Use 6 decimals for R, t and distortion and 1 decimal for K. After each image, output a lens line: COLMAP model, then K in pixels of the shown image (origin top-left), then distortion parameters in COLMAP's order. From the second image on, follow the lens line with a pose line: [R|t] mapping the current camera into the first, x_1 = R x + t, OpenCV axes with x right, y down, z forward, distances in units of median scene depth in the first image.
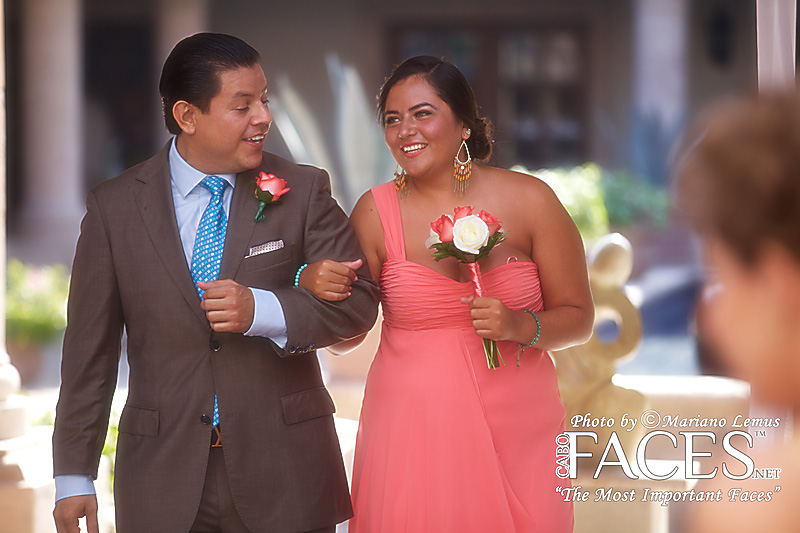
lens RADIAL K [[3823.4, 0, 400.0], [0, 3823.4, 266.5], [0, 0, 1]] dist [0.218112, 5.470463]
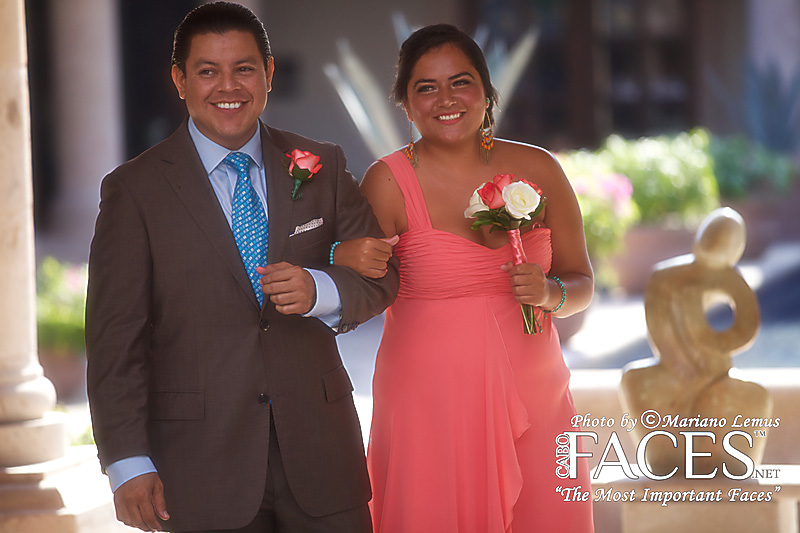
lens RADIAL K [[4727.2, 0, 400.0], [0, 4727.2, 266.5], [0, 0, 1]] dist [1.825065, -3.814757]
pose [[0.999184, -0.031237, -0.025601, 0.018948], [0.031246, 0.999512, -0.000069, 0.005921], [0.025591, -0.000731, 0.999672, -0.205570]]
